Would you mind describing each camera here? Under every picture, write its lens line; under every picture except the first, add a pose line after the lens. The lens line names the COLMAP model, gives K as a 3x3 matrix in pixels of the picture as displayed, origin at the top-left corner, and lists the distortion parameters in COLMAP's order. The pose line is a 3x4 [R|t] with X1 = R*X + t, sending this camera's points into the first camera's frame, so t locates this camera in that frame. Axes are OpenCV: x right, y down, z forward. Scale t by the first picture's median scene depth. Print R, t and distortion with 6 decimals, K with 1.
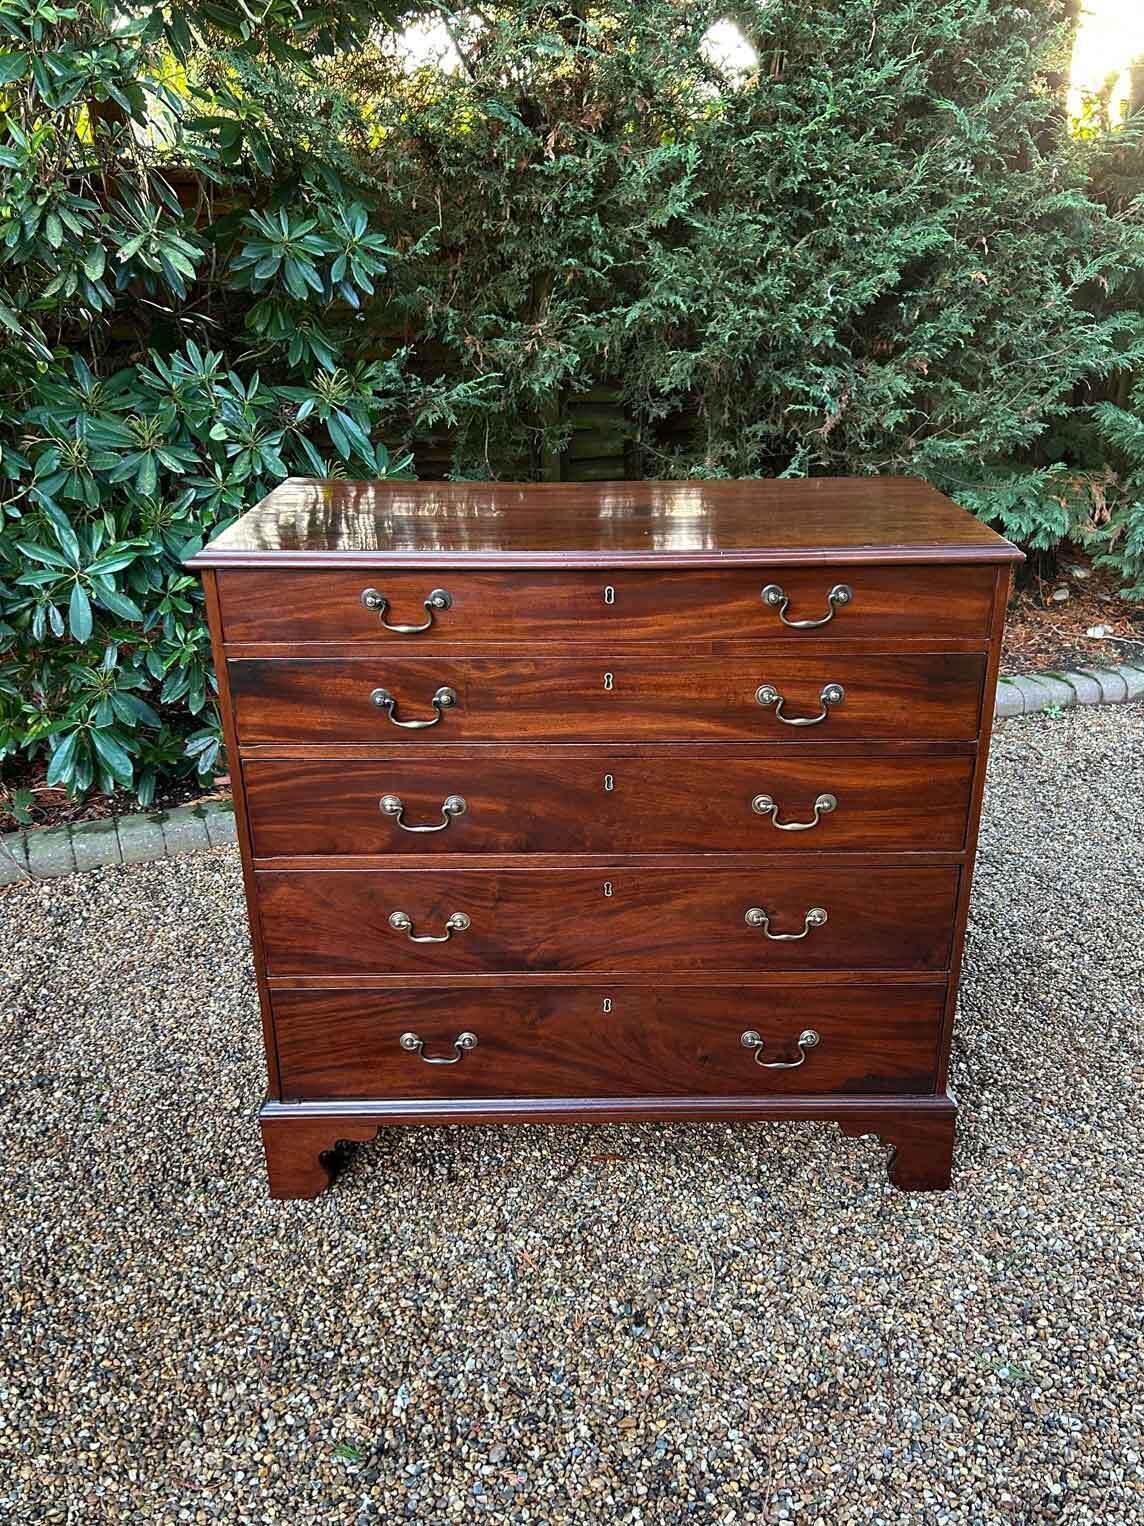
lens RADIAL K [[1239.5, 0, 604.2], [0, 1239.5, 770.2], [0, 0, 1]] dist [0.033724, -0.038355]
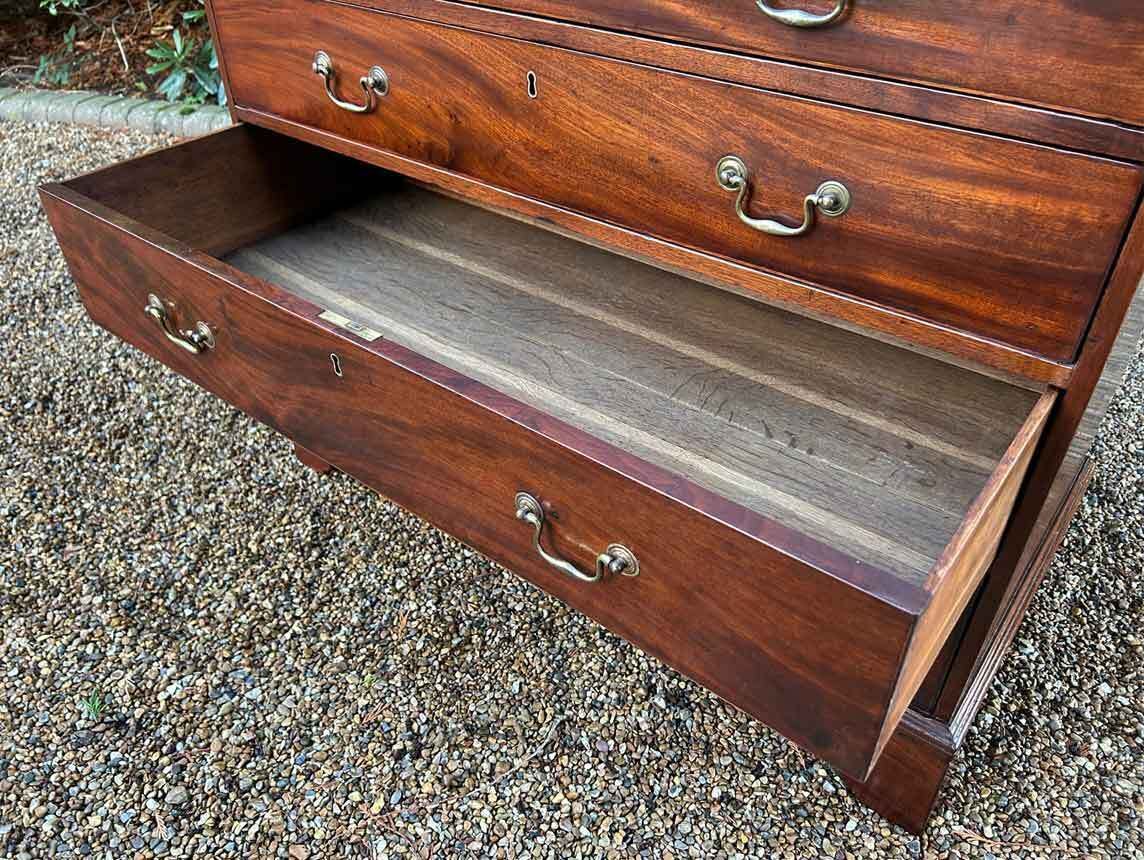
lens RADIAL K [[871.0, 0, 585.6], [0, 871.0, 419.6], [0, 0, 1]] dist [0.025762, -0.024986]
pose [[0.787863, 0.370998, -0.491561, 0.298572], [-0.234625, 0.918807, 0.317403, 0.017938], [0.569406, -0.134737, 0.810939, 0.565066]]
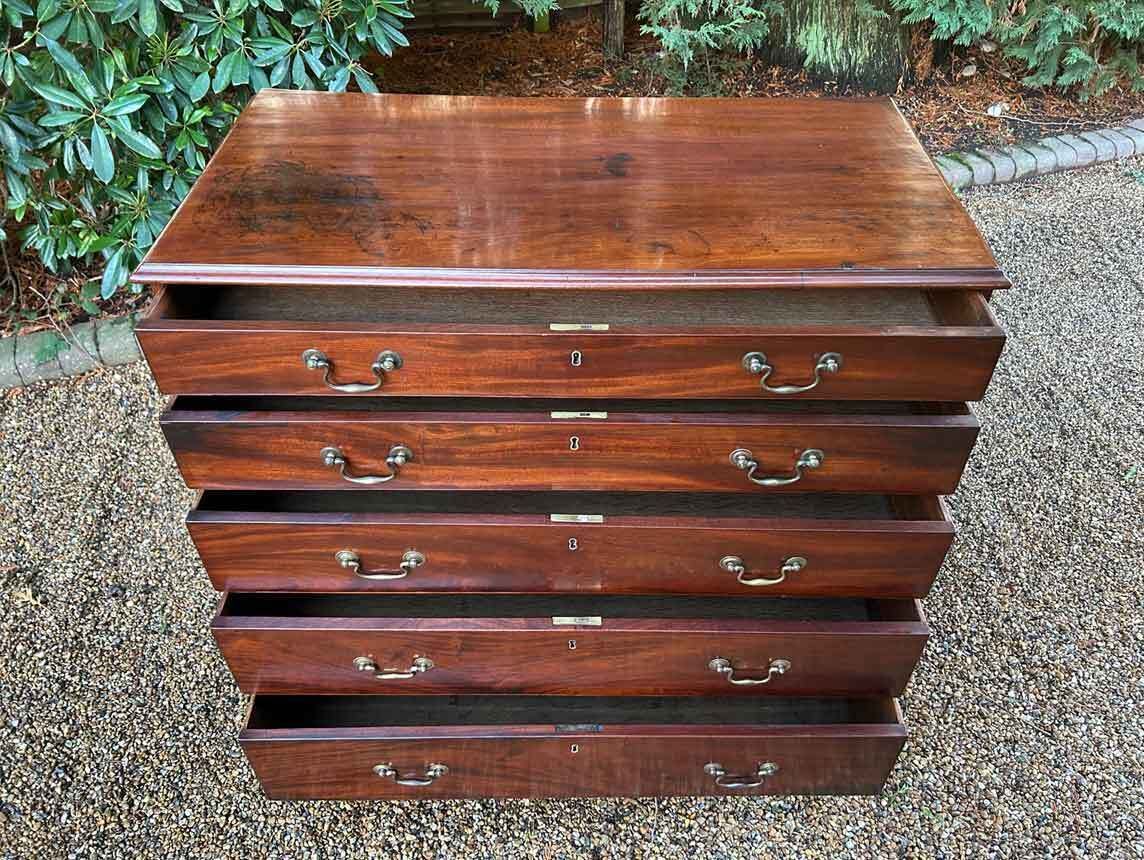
lens RADIAL K [[864.2, 0, 591.0], [0, 864.2, 409.6], [0, 0, 1]] dist [0.031723, -0.031175]
pose [[0.999835, 0.013959, 0.011585, 0.006049], [-0.016957, 0.946070, 0.323517, -0.246760], [-0.006444, -0.323660, 0.946151, 0.290032]]
